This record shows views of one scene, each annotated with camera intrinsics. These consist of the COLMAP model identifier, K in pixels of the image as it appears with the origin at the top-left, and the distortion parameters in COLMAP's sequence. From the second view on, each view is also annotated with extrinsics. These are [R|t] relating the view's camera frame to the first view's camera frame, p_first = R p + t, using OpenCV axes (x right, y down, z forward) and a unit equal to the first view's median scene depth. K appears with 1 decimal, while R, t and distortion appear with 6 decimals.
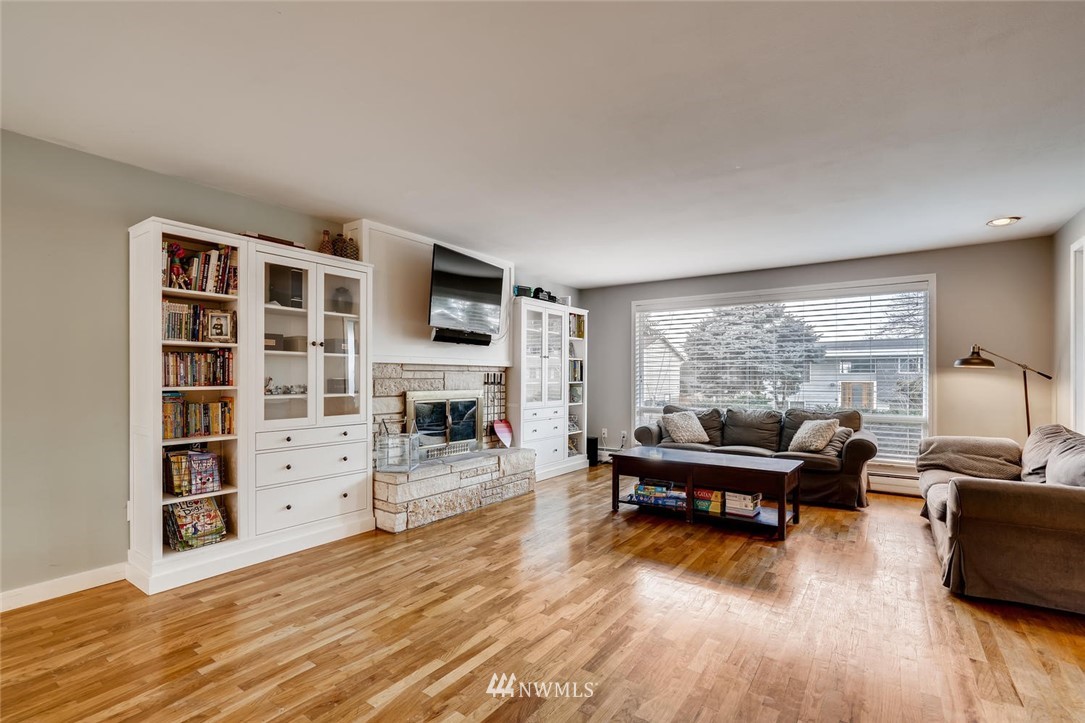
lens RADIAL K [[500.2, 0, 546.6], [0, 500.2, 380.1], [0, 0, 1]] dist [0.001264, 0.000642]
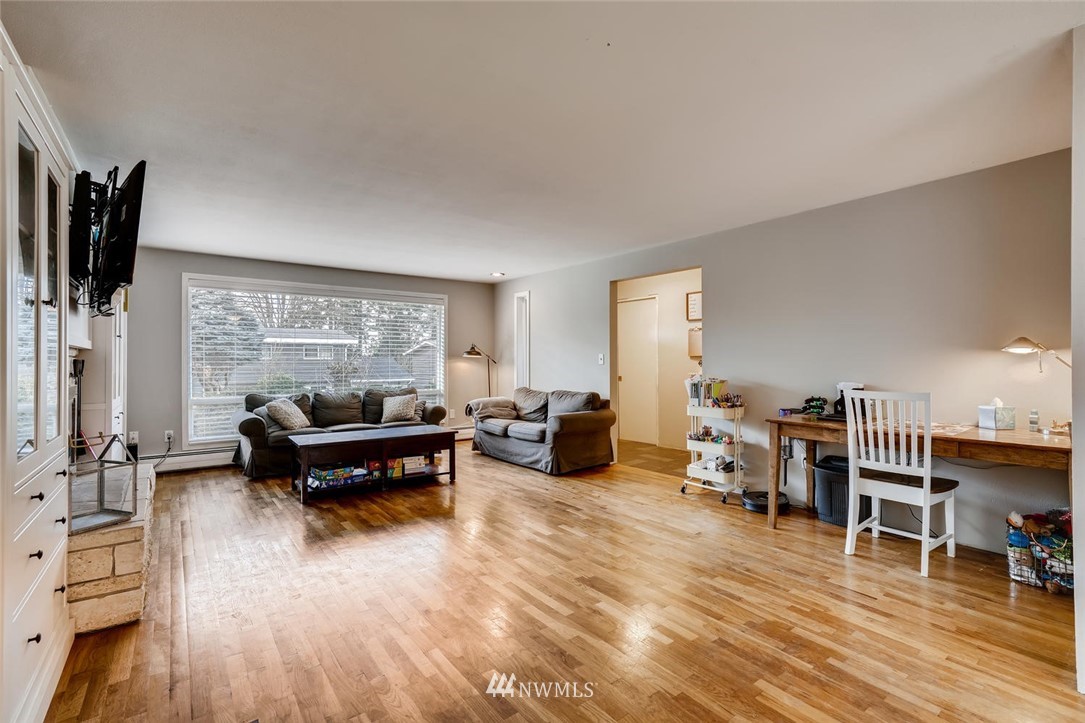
lens RADIAL K [[495.0, 0, 528.6], [0, 495.0, 360.7], [0, 0, 1]] dist [-0.000086, 0.000583]
pose [[0.331419, -0.001239, 0.943483, -0.633200], [0.007637, 0.999970, -0.001369, -0.008543], [-0.943453, 0.007659, 0.331419, 0.289070]]
